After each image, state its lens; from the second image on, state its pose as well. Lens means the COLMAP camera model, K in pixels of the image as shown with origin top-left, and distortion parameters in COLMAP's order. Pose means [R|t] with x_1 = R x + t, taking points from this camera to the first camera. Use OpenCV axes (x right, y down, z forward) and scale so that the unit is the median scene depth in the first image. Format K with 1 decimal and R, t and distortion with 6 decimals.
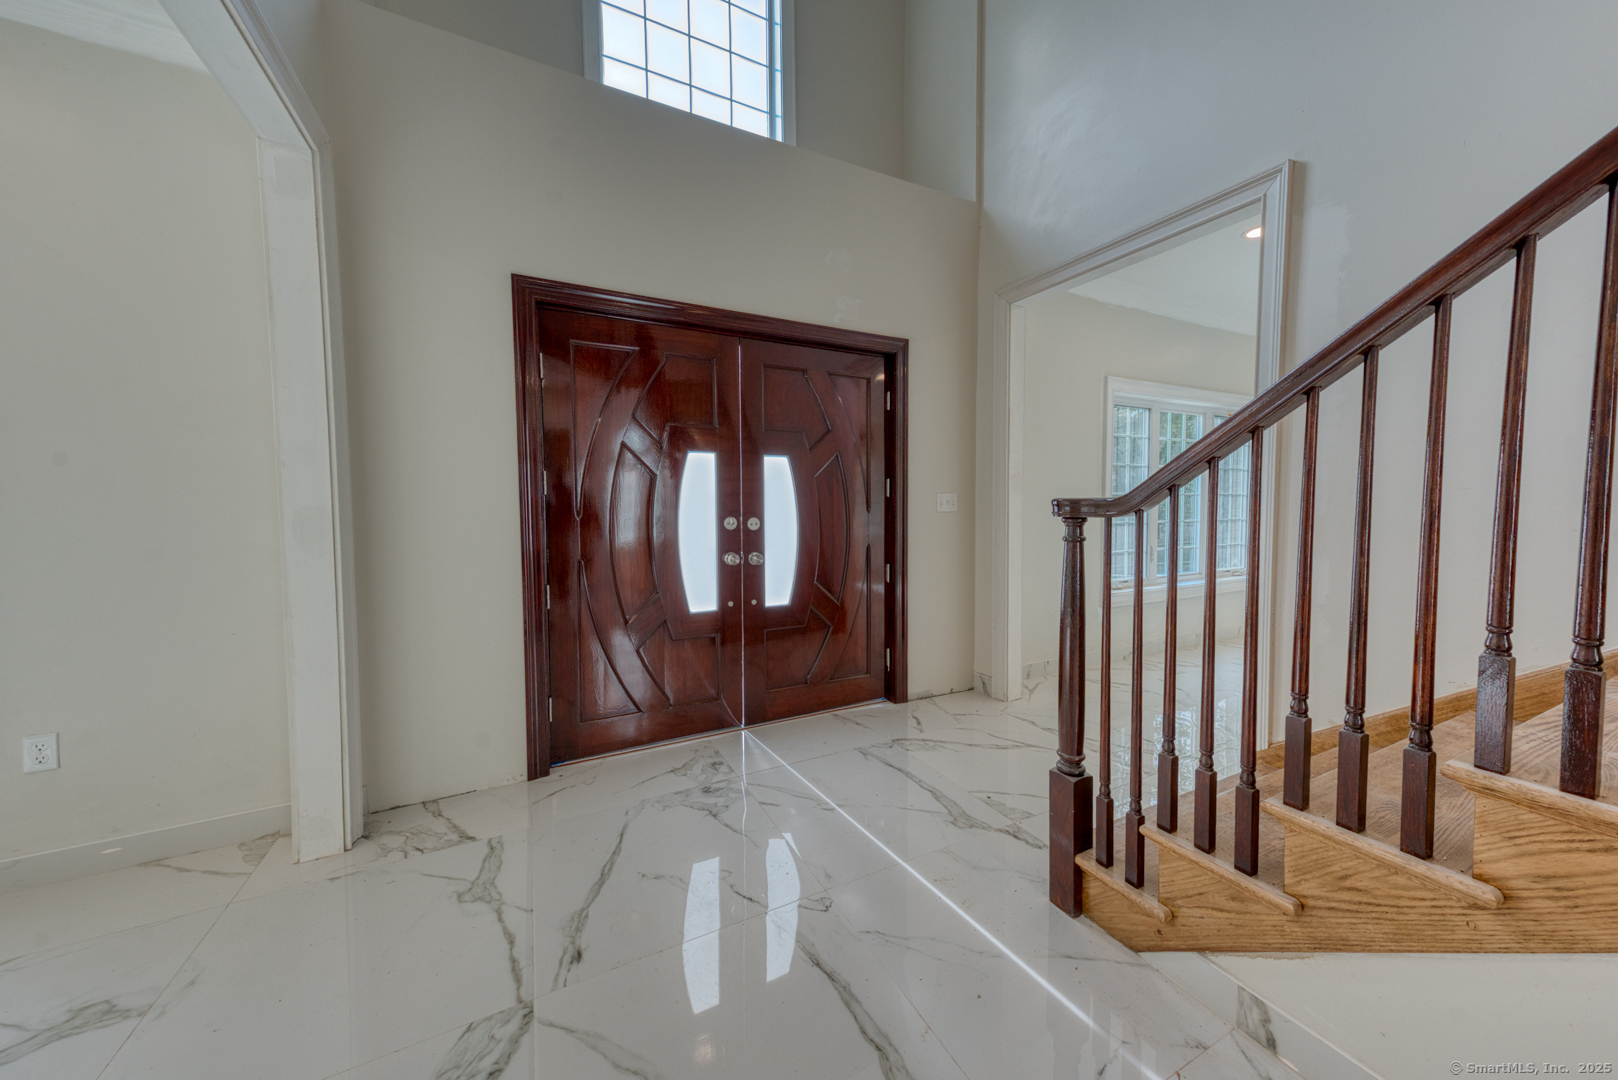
lens RADIAL K [[550.0, 0, 803.4], [0, 550.0, 530.5], [0, 0, 1]] dist [0.017214, -0.000383]
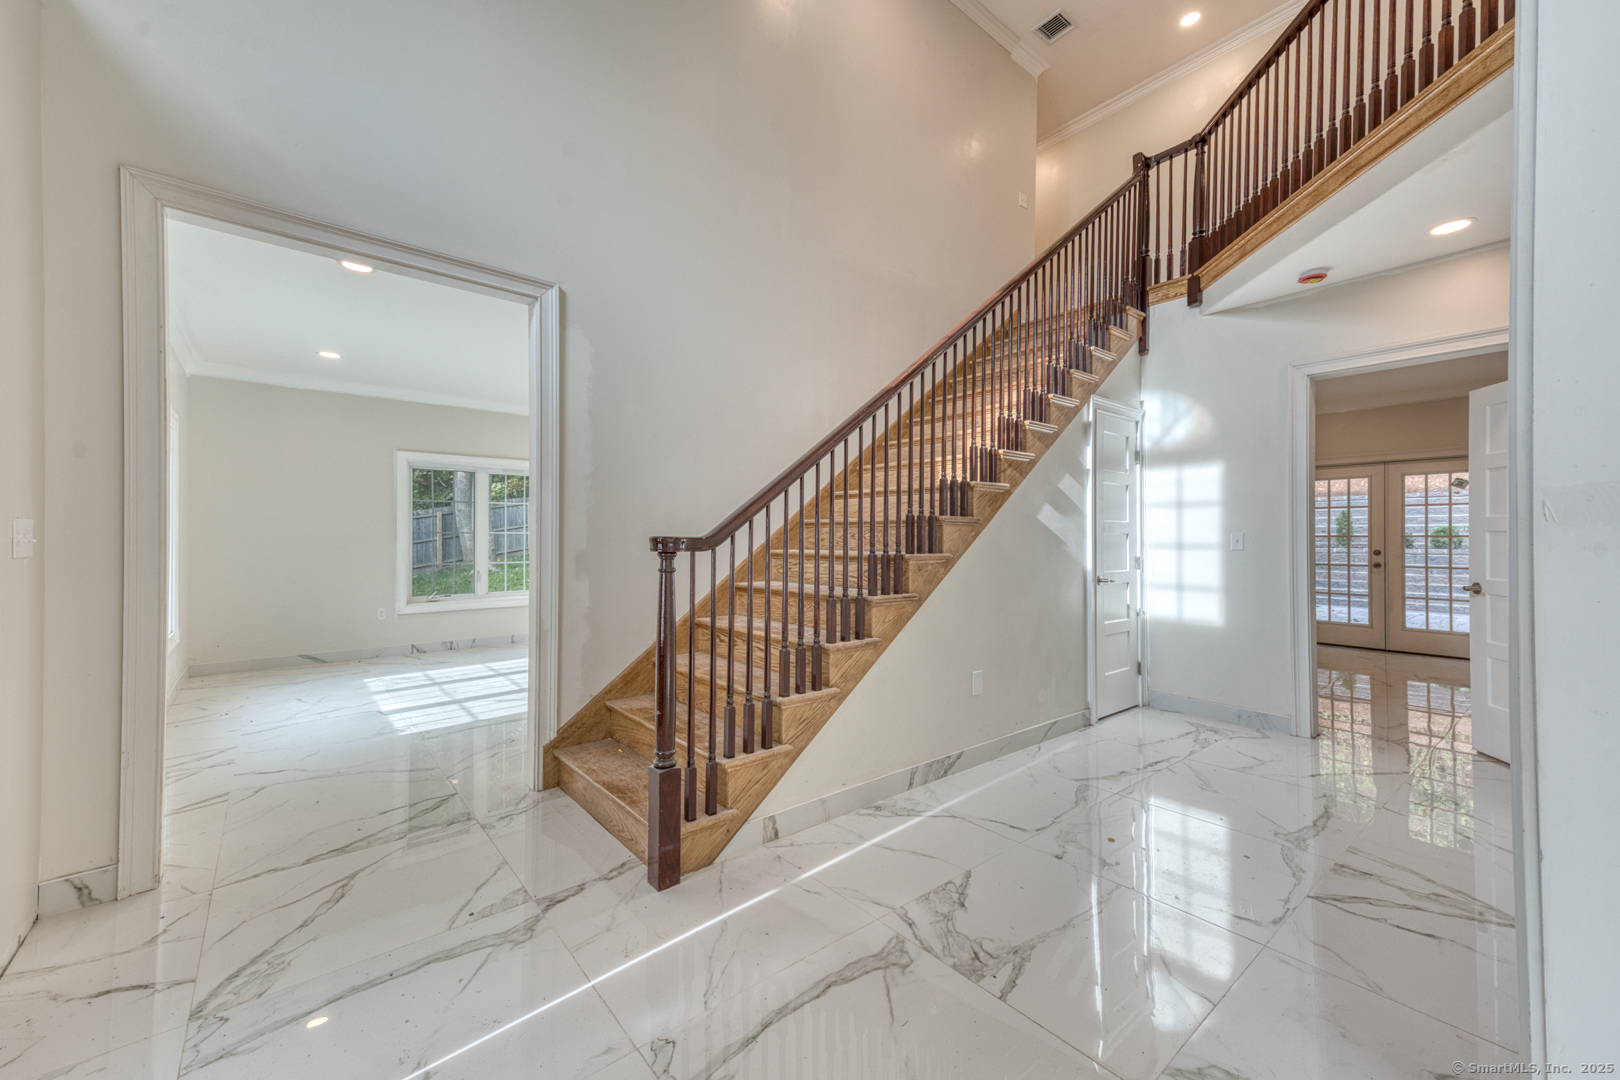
lens RADIAL K [[632.2, 0, 810.0], [0, 632.2, 540.0], [0, 0, 1]] dist [0.077926, -0.000089]
pose [[-0.218386, 0.012178, 0.975786, -1.019976], [0.039501, 0.999213, -0.003630, -0.035688], [-0.975063, 0.037752, -0.218695, 1.060554]]
